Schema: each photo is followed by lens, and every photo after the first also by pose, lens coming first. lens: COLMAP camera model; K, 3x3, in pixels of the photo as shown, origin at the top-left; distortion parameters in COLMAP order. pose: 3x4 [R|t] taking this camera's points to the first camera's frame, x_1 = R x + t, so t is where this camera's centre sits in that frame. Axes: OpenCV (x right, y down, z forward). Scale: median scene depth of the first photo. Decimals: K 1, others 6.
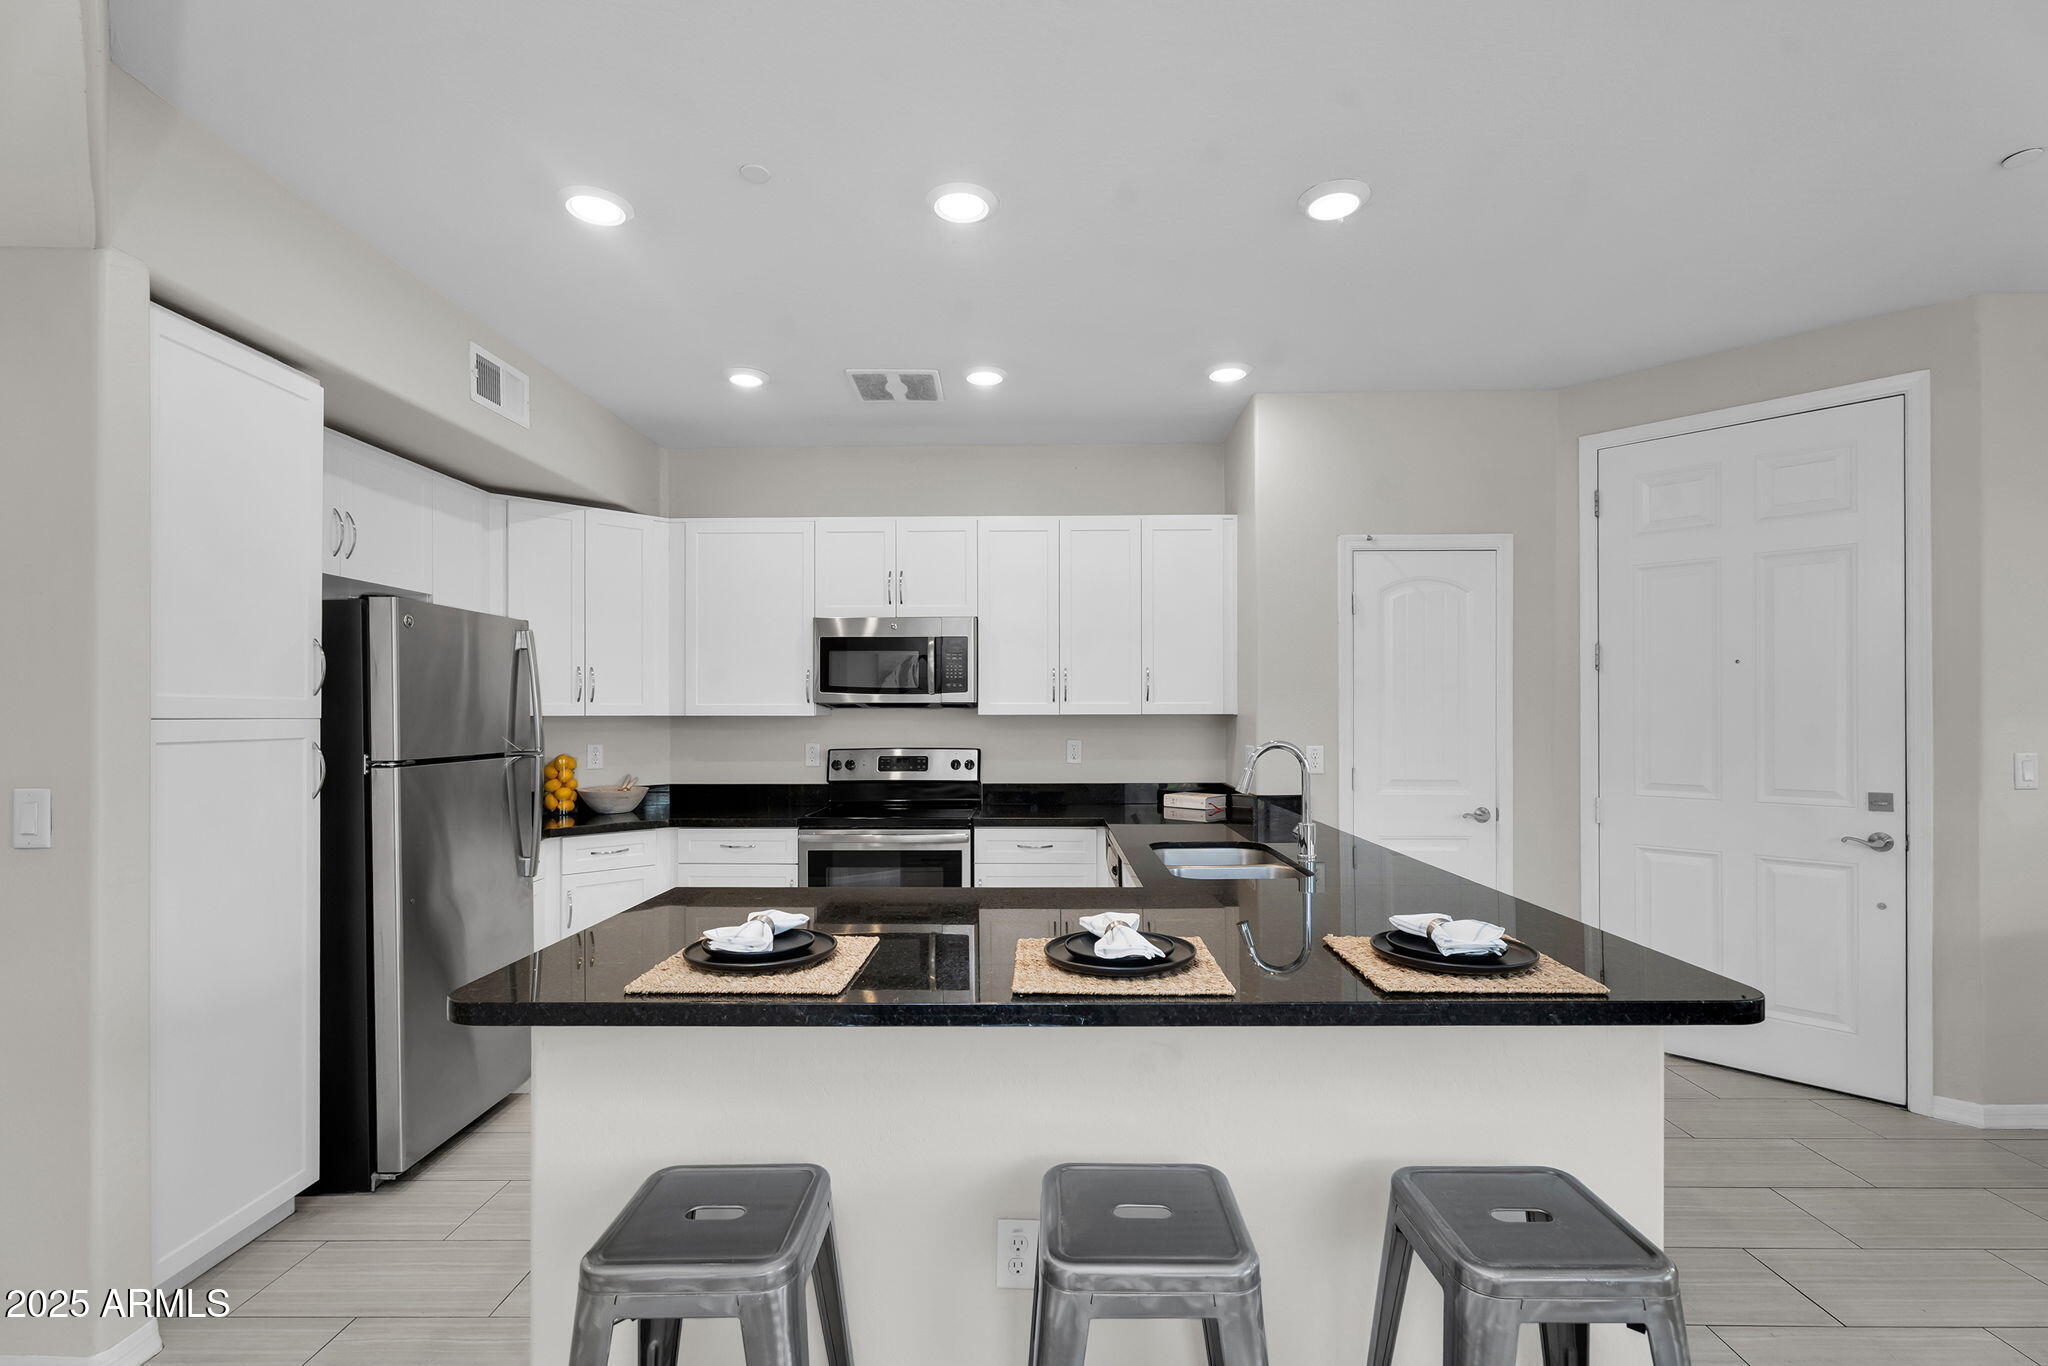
lens RADIAL K [[912.2, 0, 1026.1], [0, 912.2, 709.8], [0, 0, 1]] dist [0.000379, -0.001138]
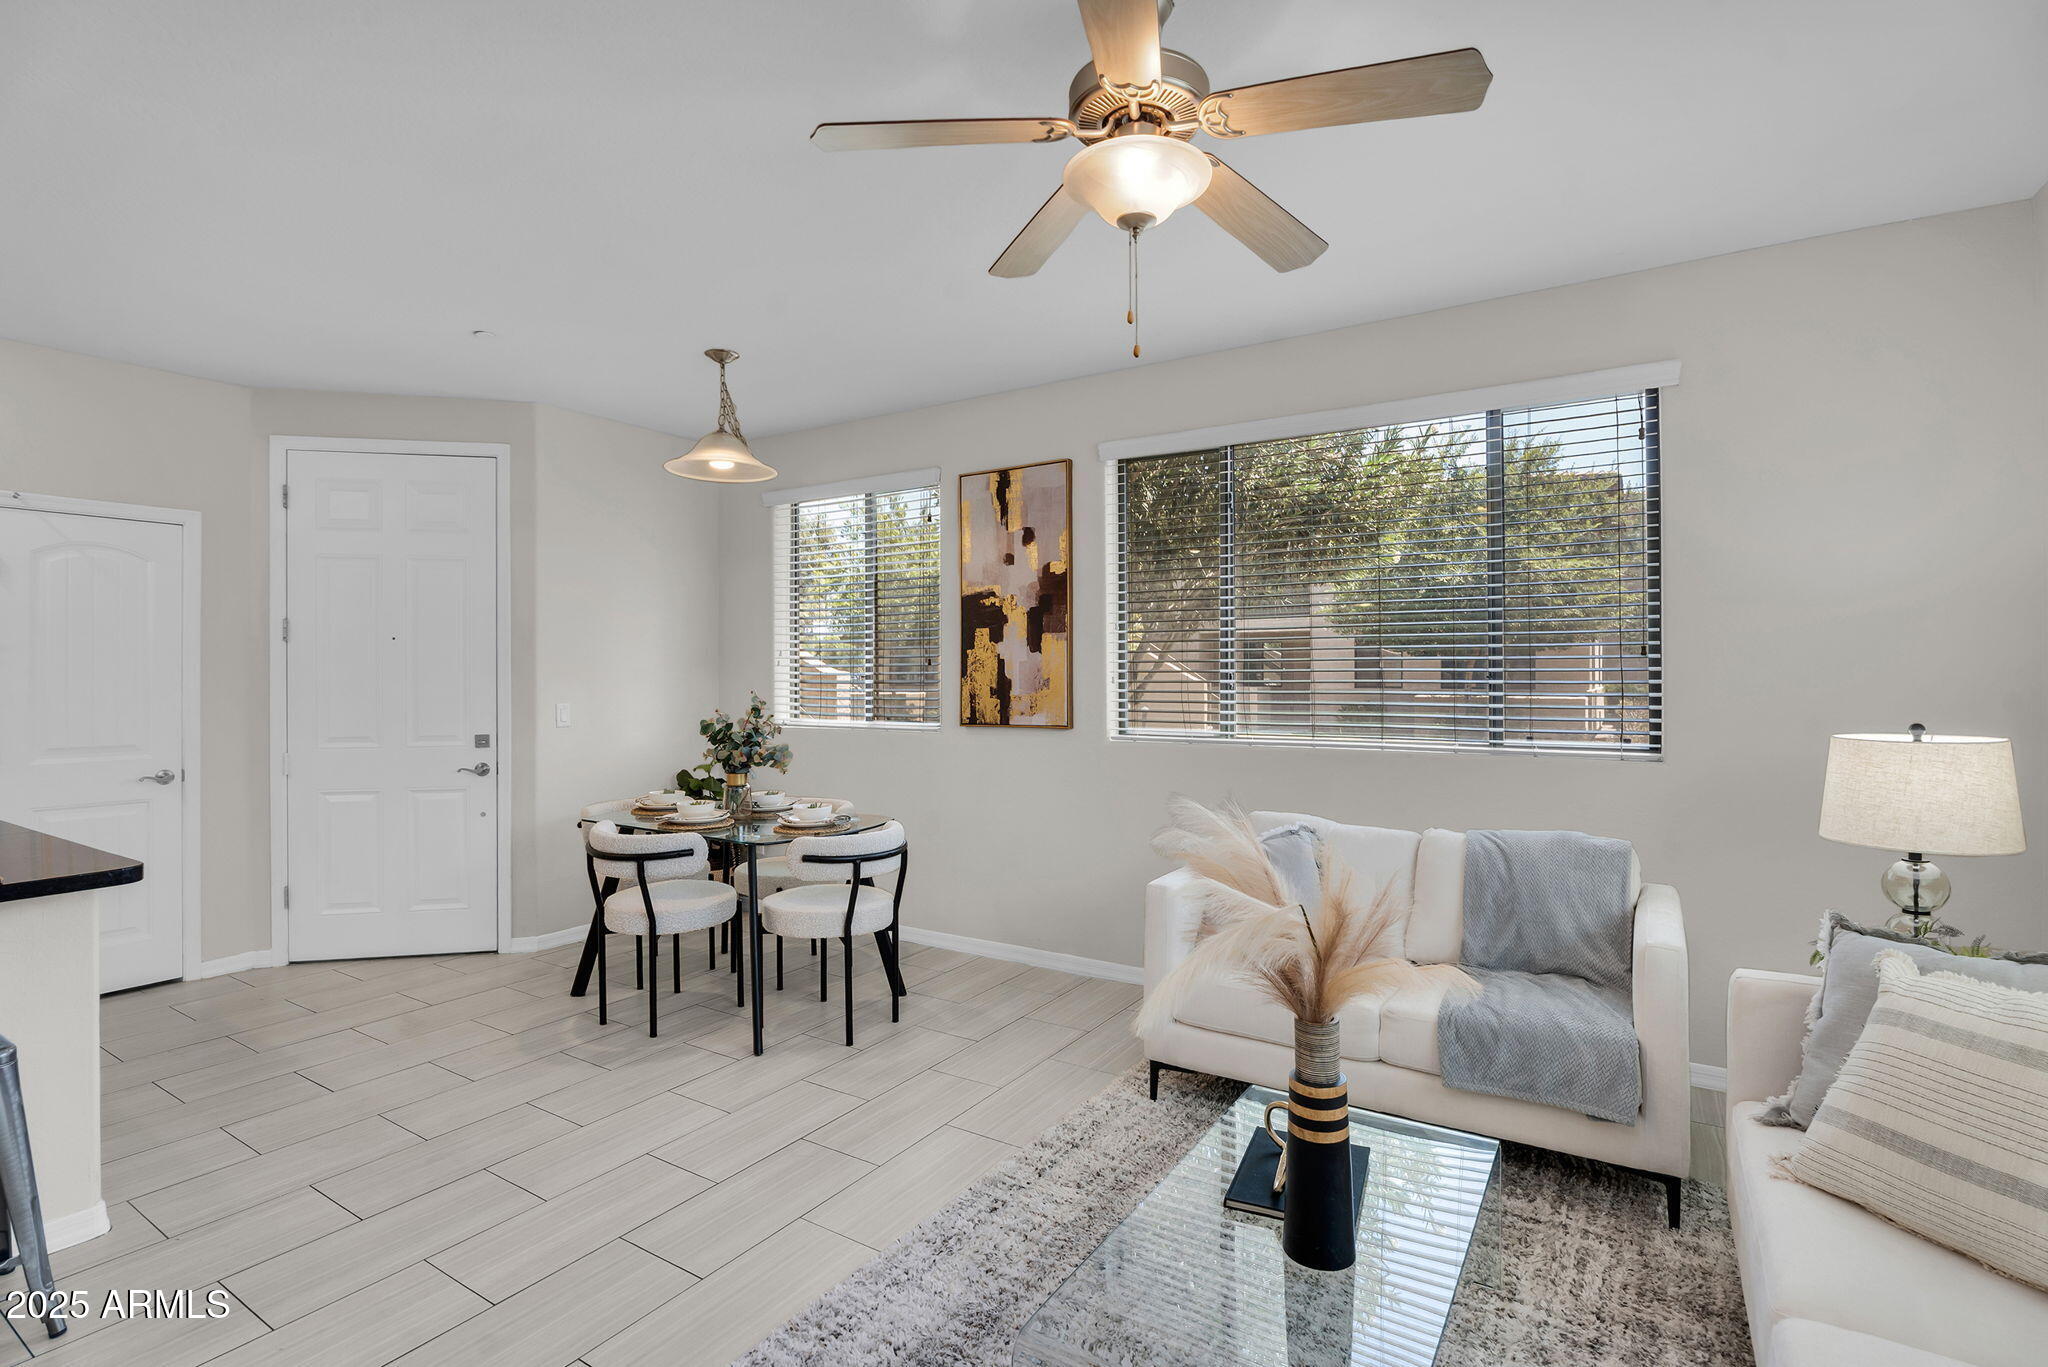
lens RADIAL K [[953.1, 0, 1009.9], [0, 953.1, 675.2], [0, 0, 1]] dist [-0.010550, 0.001839]
pose [[0.529573, 0.000921, 0.848264, 0.087947], [0.001374, 0.999997, -0.001944, 0.001848], [-0.848264, 0.002195, 0.529570, -0.362894]]
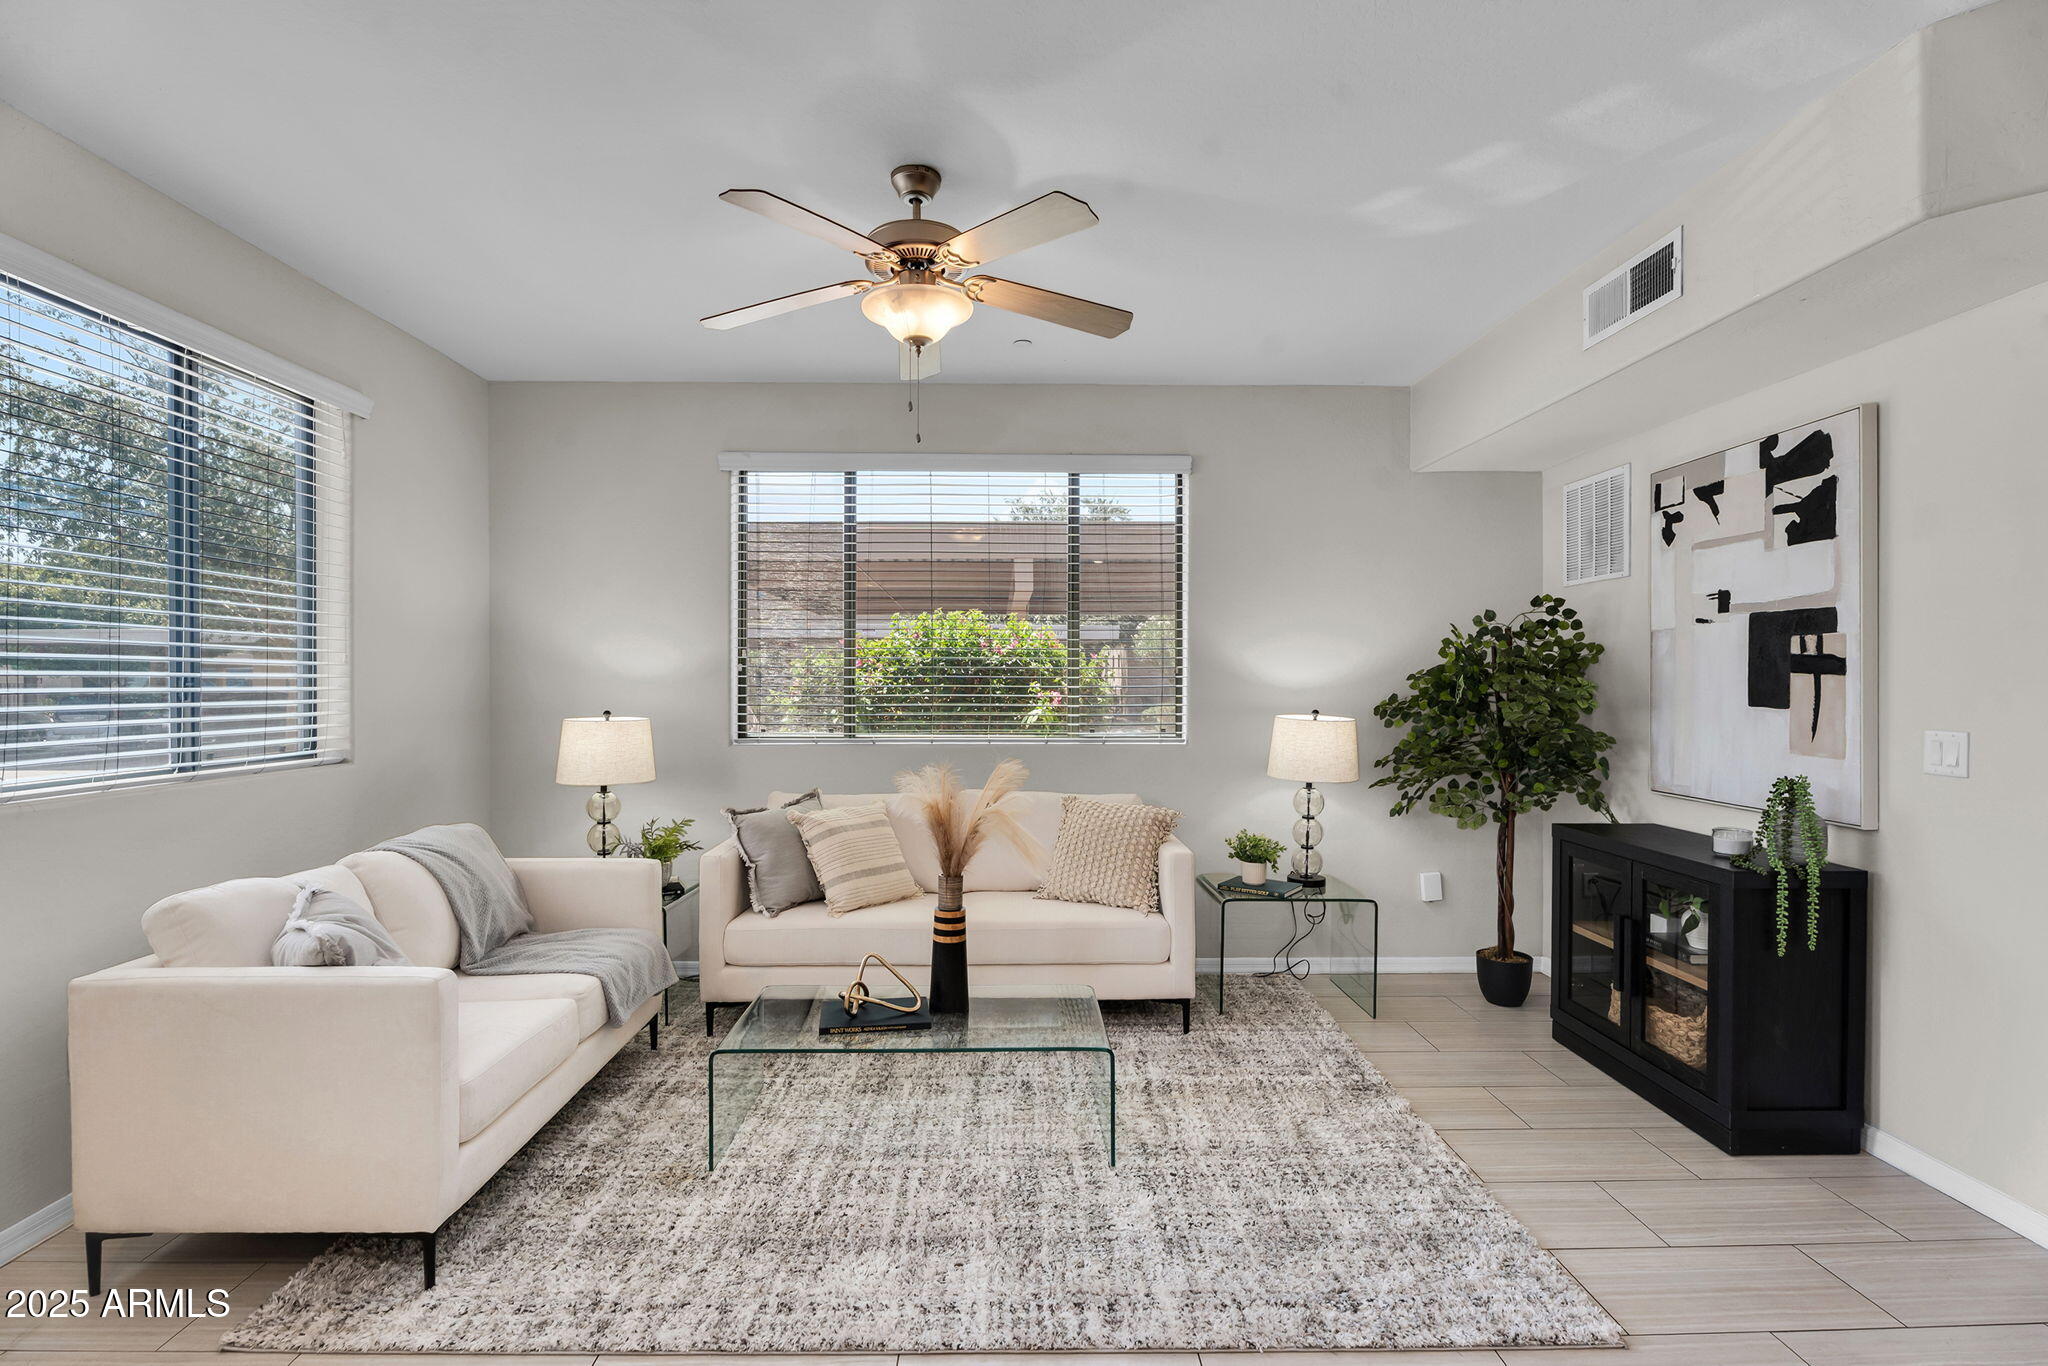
lens RADIAL K [[953.1, 0, 1017.9], [0, 953.1, 685.6], [0, 0, 1]] dist [-0.010550, 0.001839]
pose [[-0.999692, 0.002992, -0.024623, 0.453945], [0.002943, 0.999994, 0.002053, 0.002616], [0.024629, 0.001980, -0.999695, 0.434538]]
